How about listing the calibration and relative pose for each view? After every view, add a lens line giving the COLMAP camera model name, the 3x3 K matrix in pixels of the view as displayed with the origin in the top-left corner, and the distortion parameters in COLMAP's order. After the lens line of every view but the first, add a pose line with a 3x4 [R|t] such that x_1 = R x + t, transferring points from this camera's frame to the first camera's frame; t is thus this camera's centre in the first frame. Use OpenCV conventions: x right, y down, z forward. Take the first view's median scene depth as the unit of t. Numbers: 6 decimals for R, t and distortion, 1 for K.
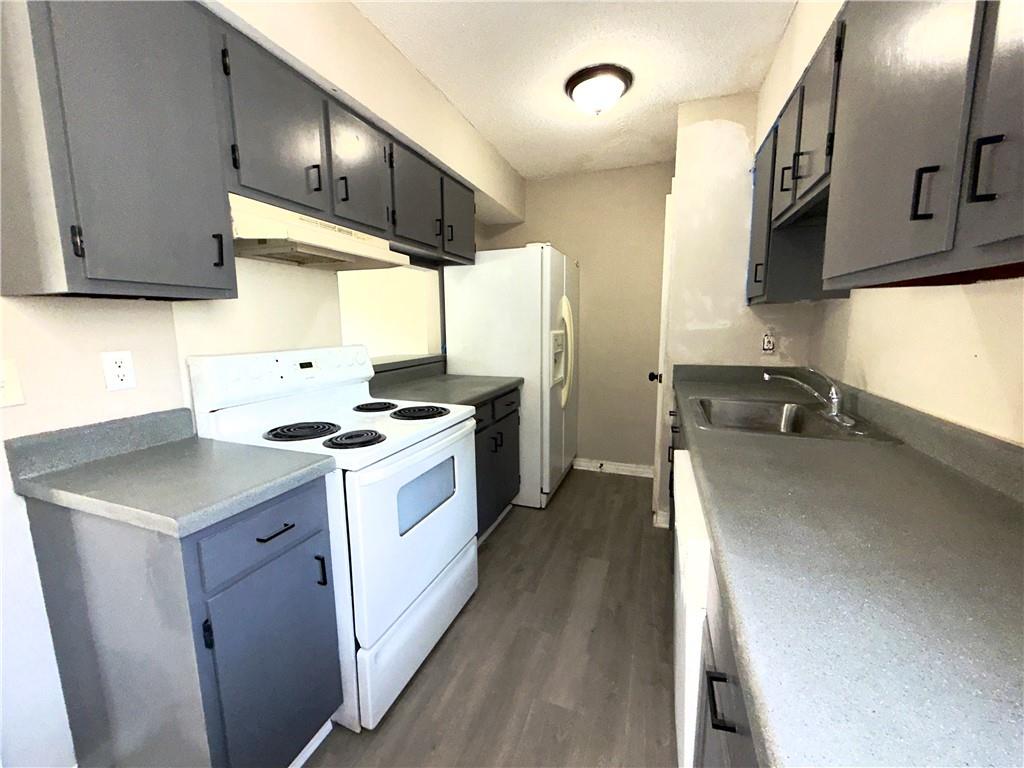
lens RADIAL K [[409.7, 0, 512.7], [0, 409.7, 381.4], [0, 0, 1]] dist [-0.000588, -0.001133]
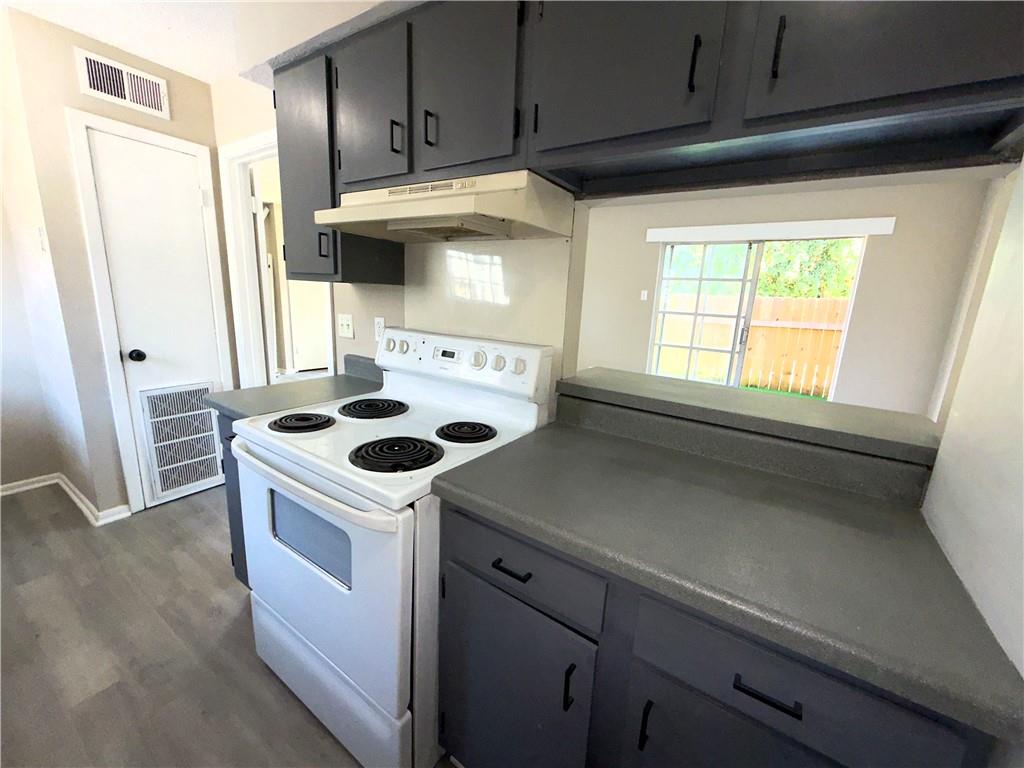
lens RADIAL K [[409.7, 0, 512.2], [0, 409.7, 382.9], [0, 0, 1]] dist [-0.000588, -0.001133]
pose [[-0.233793, 0.200702, -0.951346, 0.339717], [-0.187340, 0.950829, 0.246632, -0.231164], [0.954067, 0.235886, -0.184698, 1.330357]]
